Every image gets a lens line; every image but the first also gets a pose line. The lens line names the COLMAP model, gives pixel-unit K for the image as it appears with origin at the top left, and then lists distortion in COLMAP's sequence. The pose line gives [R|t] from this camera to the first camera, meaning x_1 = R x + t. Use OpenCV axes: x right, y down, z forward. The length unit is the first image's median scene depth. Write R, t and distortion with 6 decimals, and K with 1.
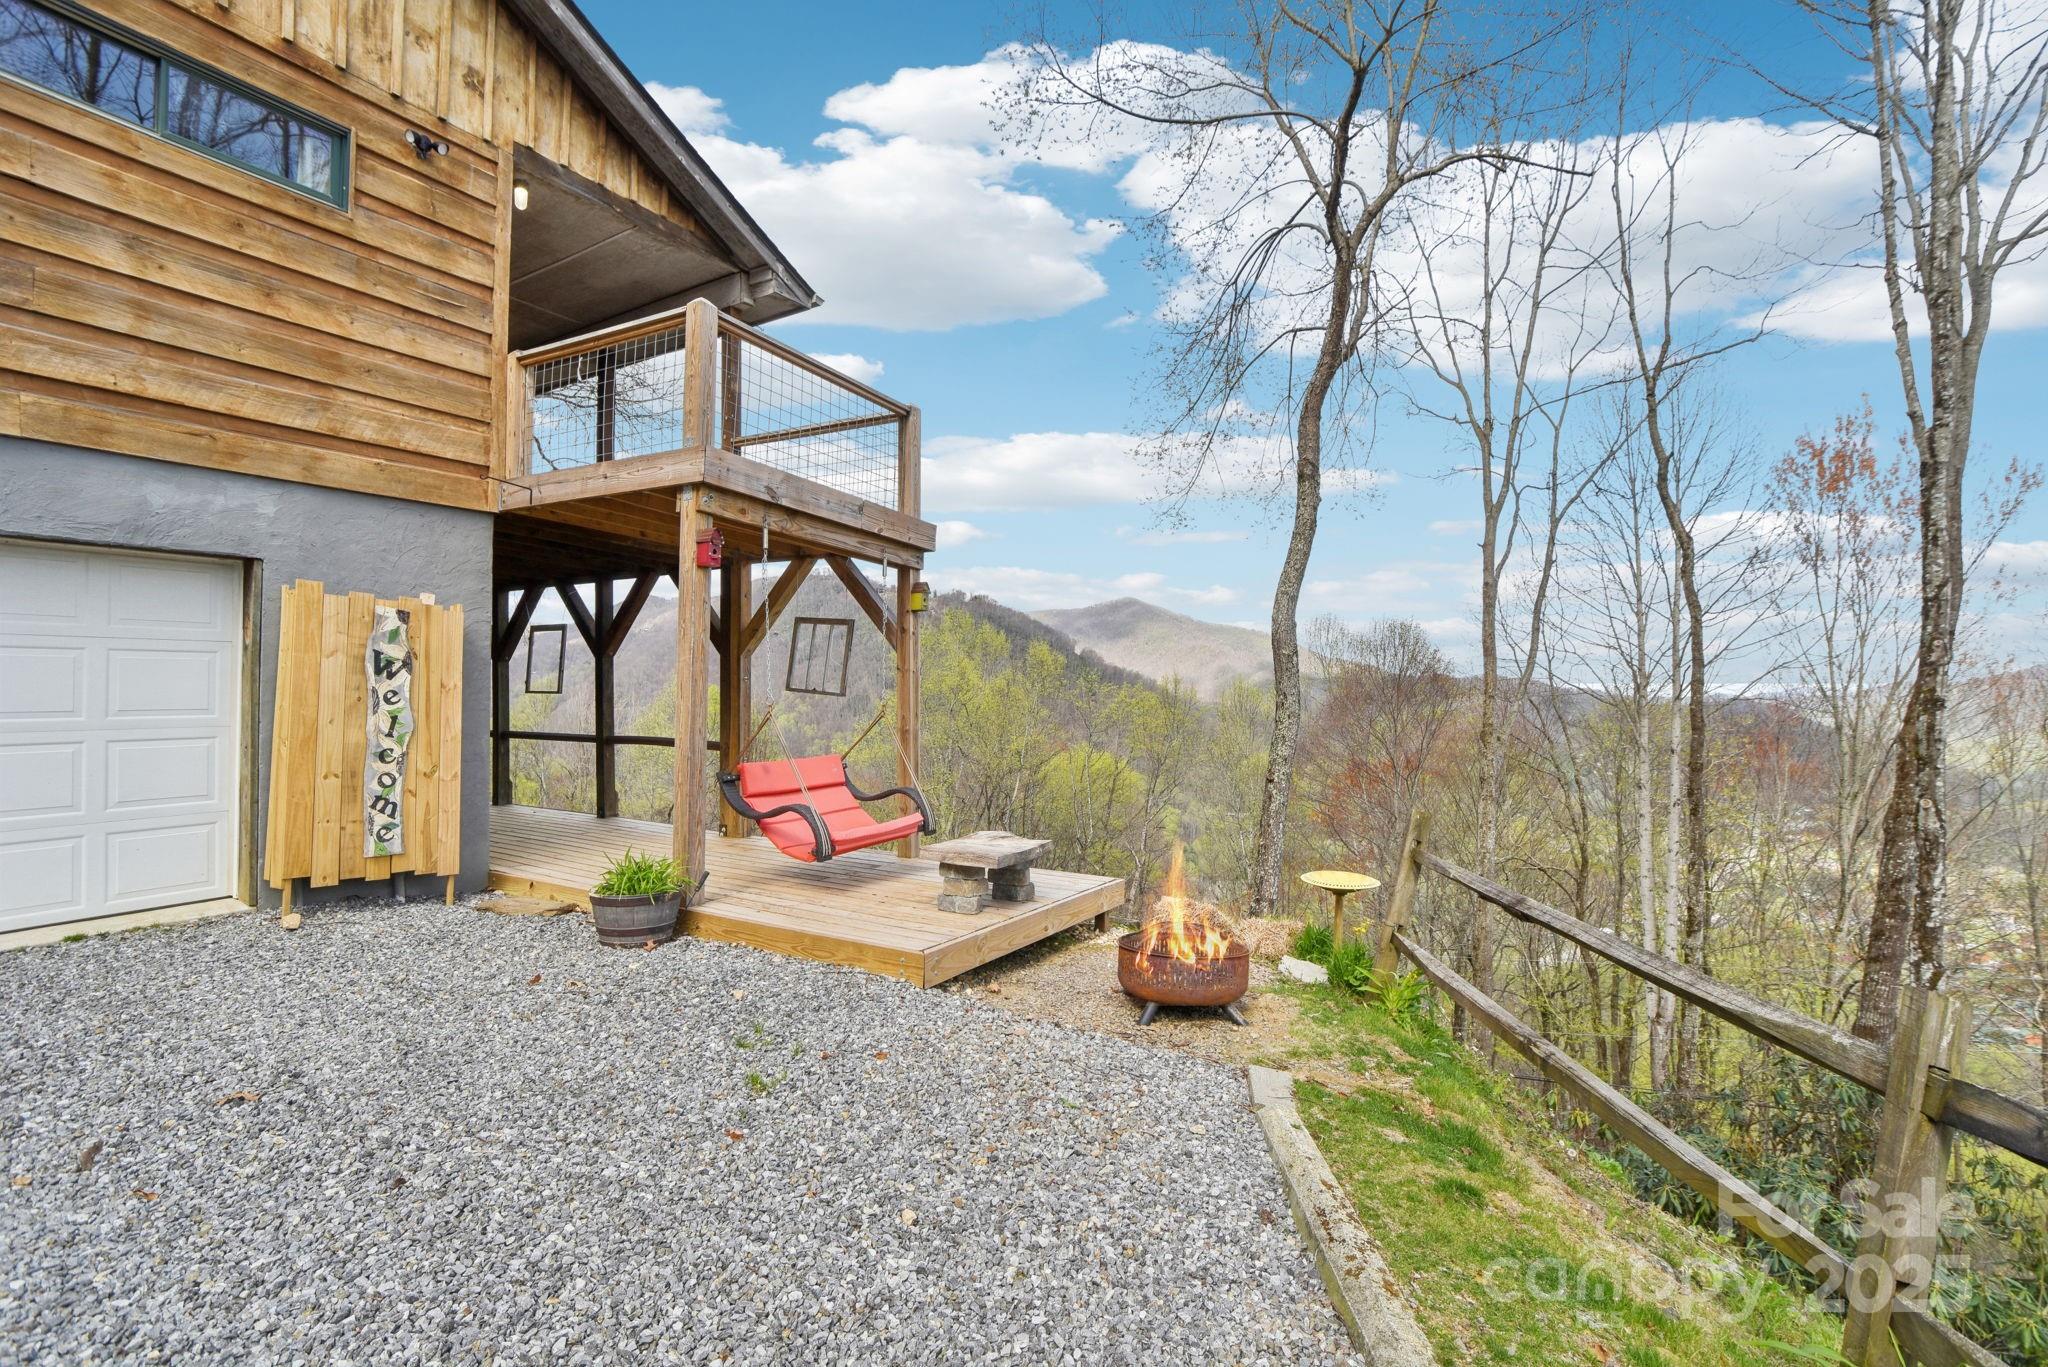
lens RADIAL K [[888.1, 0, 1063.5], [0, 888.1, 683.1], [0, 0, 1]] dist [-0.036180, 0.000485]
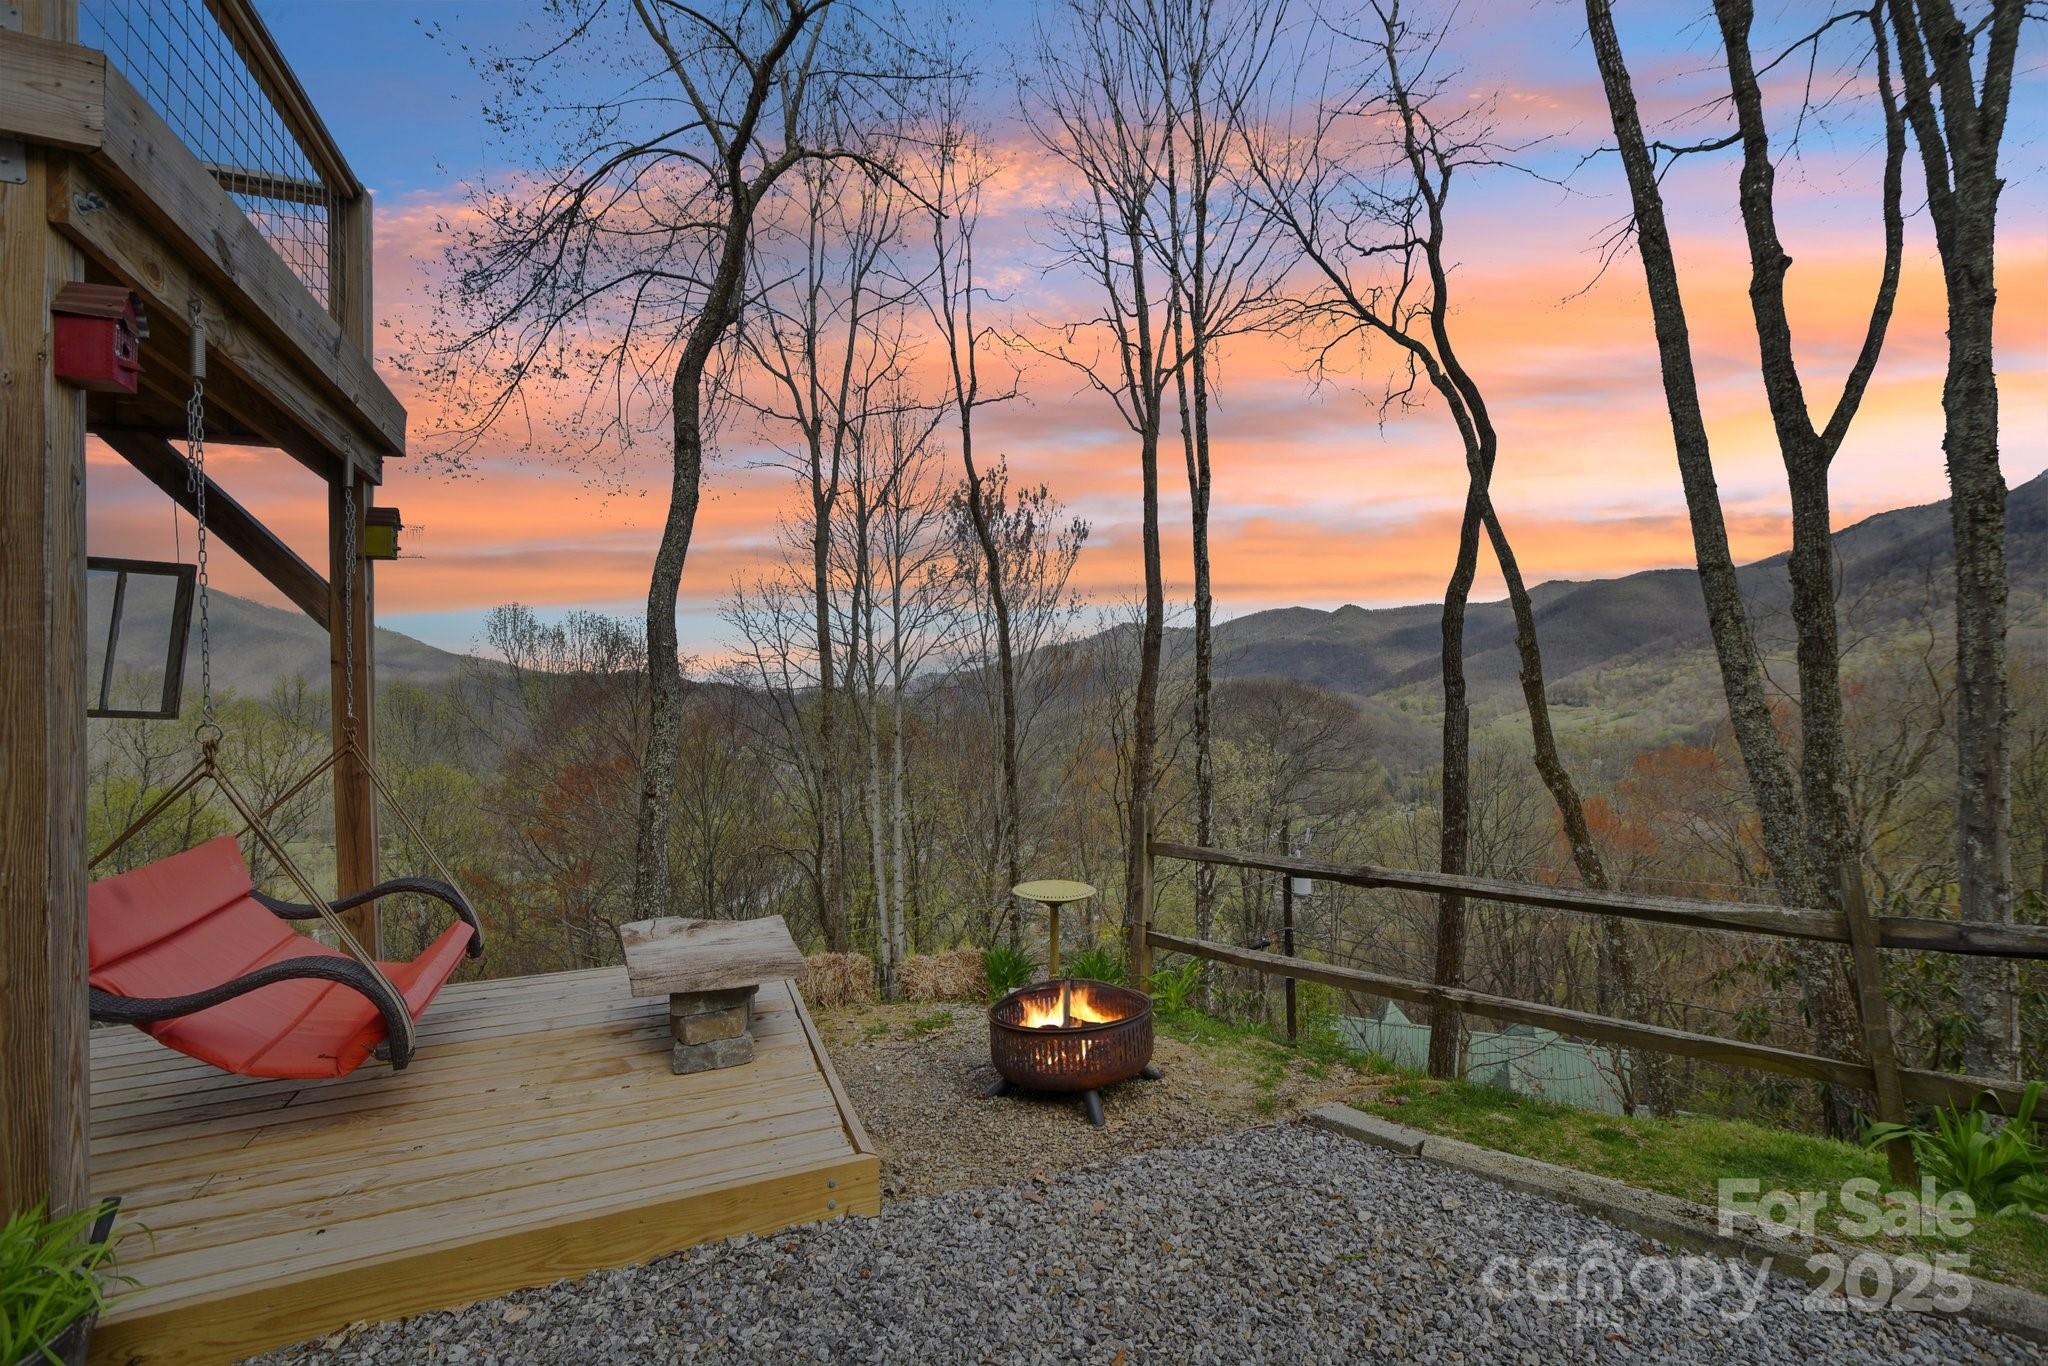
lens RADIAL K [[882.0, 0, 1024.0], [0, 882.0, 683.0], [0, 0, 1]] dist [-0.064908, 0.023126]
pose [[0.634720, -0.020897, 0.772460, -0.382331], [0.018167, 0.999762, 0.012119, -0.003161], [-0.772529, 0.006341, 0.634948, 0.418329]]
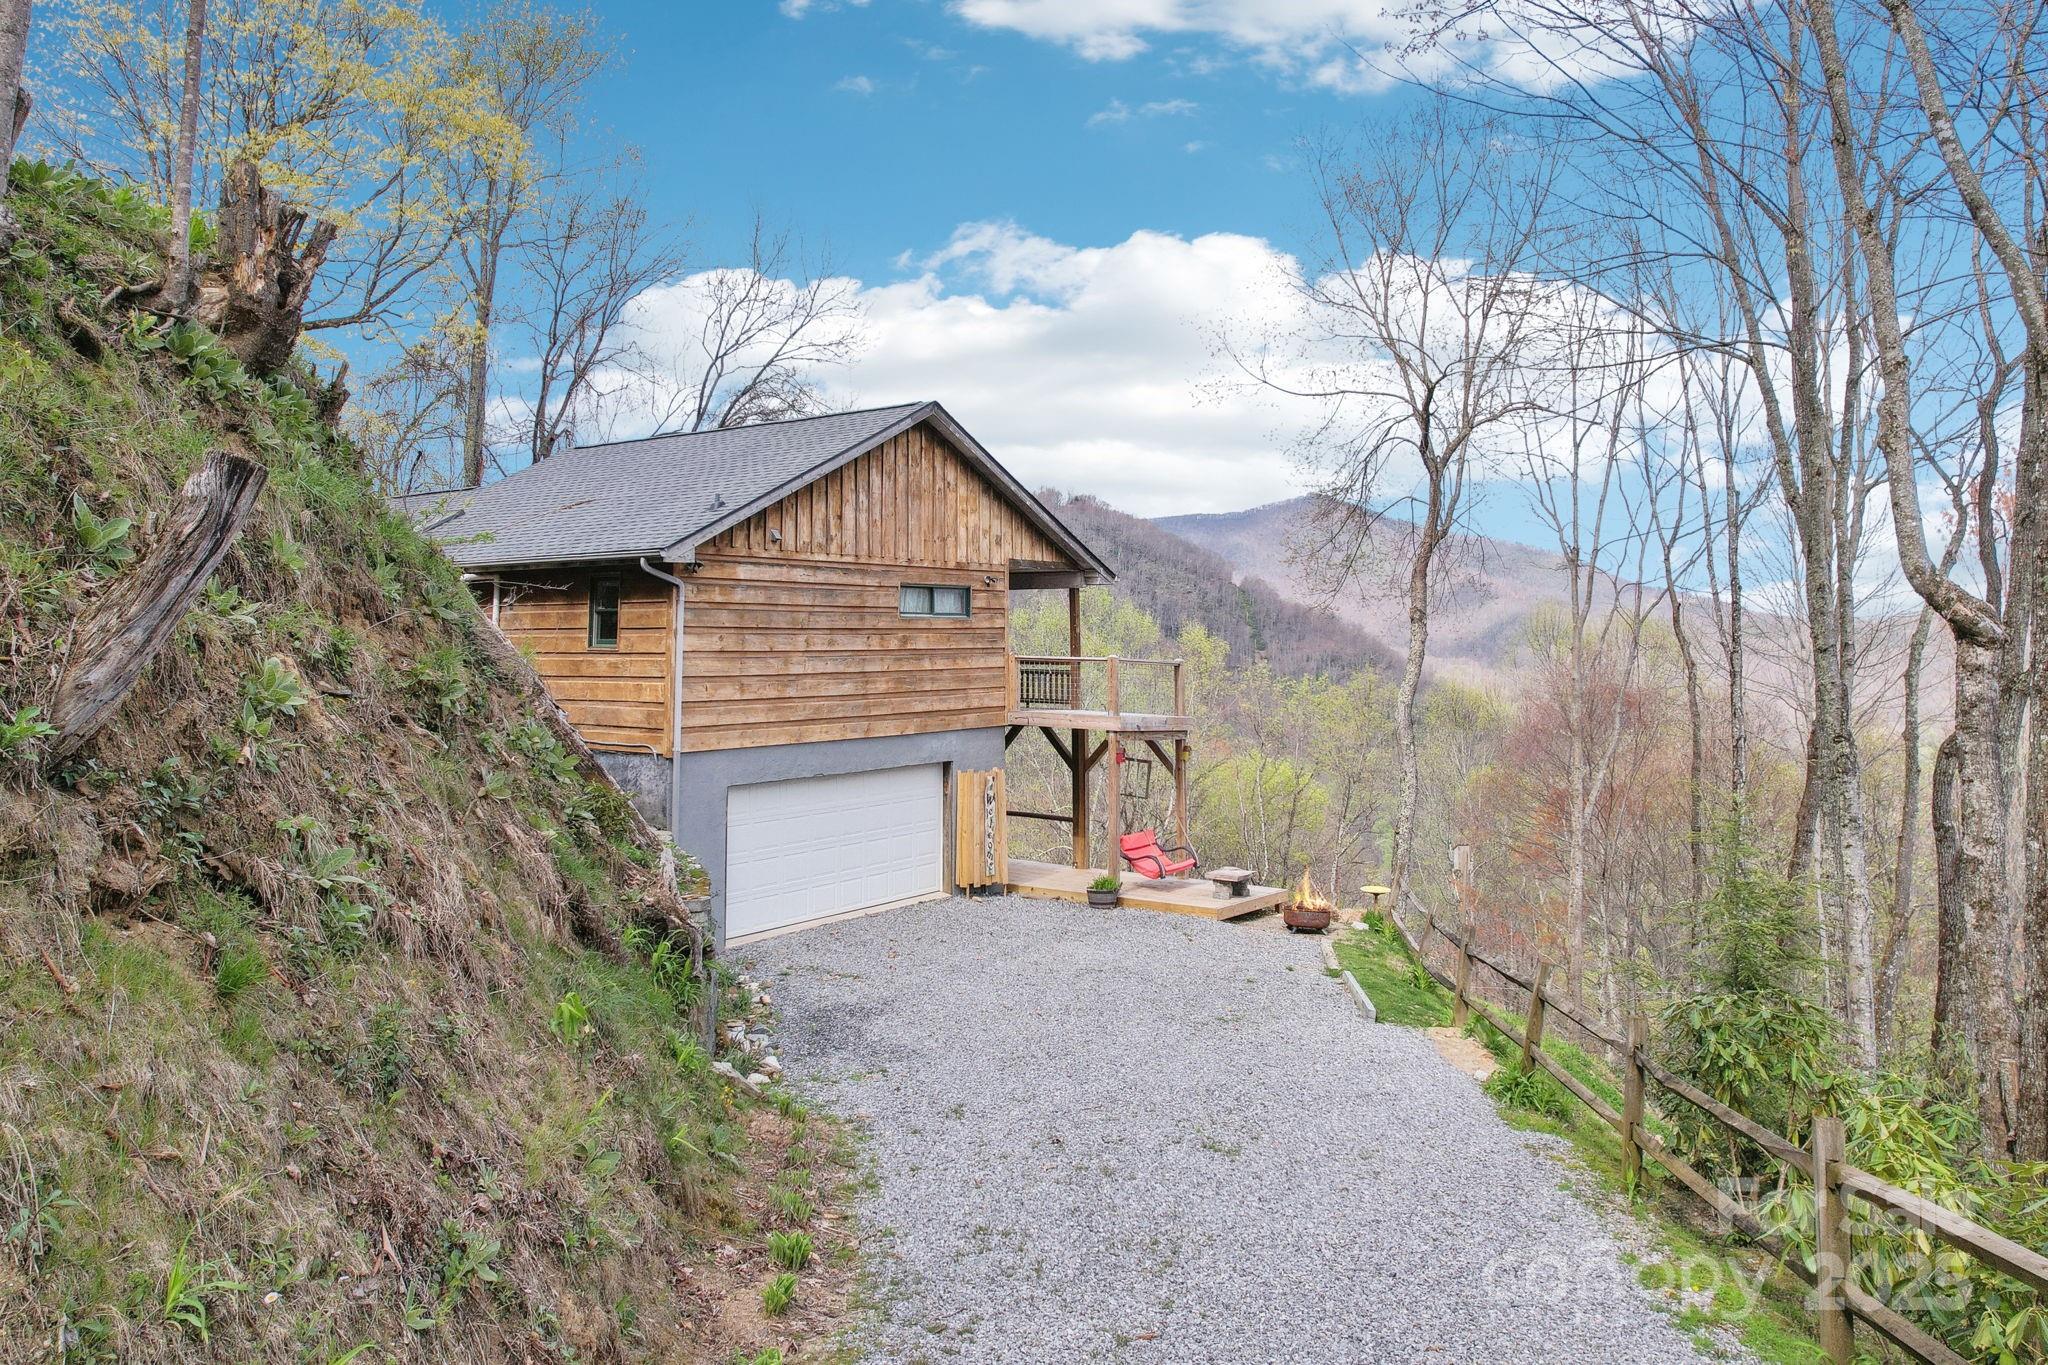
lens RADIAL K [[1454.0, 0, 1013.0], [0, 1454.0, 500.0], [0, 0, 1]] dist [-0.029002, 0.000344]
pose [[0.990440, -0.021444, -0.136271, -0.106493], [0.010160, 0.996500, -0.082972, -0.498169], [0.137573, 0.080795, 0.987191, -3.003908]]
